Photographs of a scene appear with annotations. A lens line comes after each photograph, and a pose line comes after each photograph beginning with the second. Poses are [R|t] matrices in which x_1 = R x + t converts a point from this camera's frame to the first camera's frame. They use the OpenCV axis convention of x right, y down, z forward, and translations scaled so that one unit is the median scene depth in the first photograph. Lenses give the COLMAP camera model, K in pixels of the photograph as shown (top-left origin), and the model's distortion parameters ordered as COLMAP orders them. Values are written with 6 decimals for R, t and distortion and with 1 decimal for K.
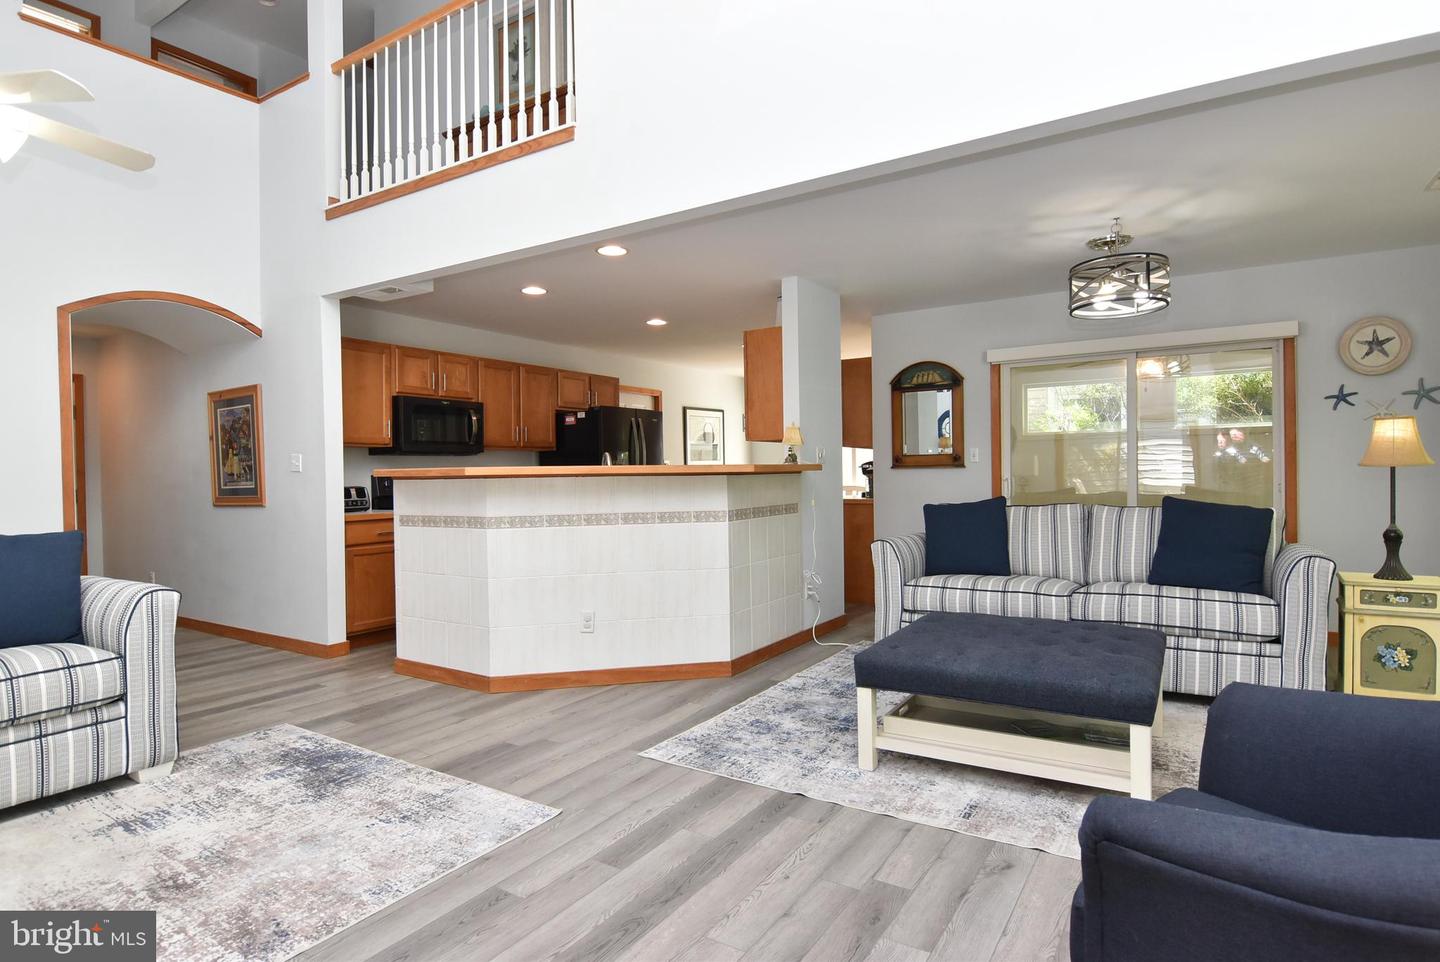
lens RADIAL K [[760.5, 0, 720.0], [0, 760.5, 481.0], [0, 0, 1]] dist [-0.019615, -0.000391]
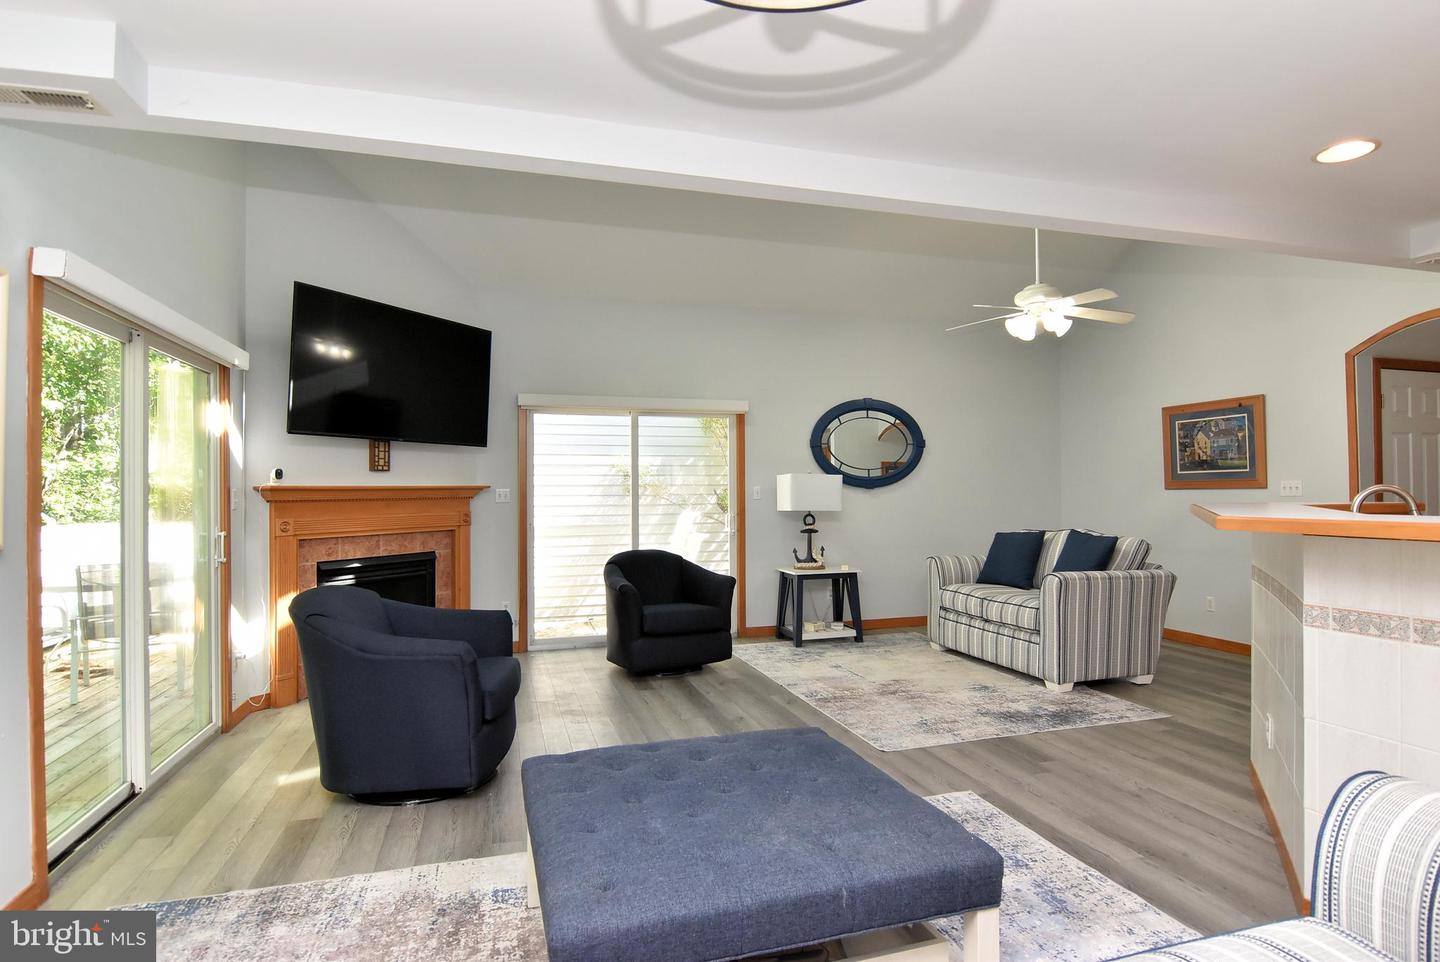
lens RADIAL K [[760.5, 0, 720.0], [0, 760.5, 481.0], [0, 0, 1]] dist [-0.019615, -0.000391]
pose [[-0.650304, 0.010902, -0.759596, 0.839602], [0.007818, 0.999940, 0.007658, -0.063704], [0.759634, -0.000958, -0.650351, 1.343409]]
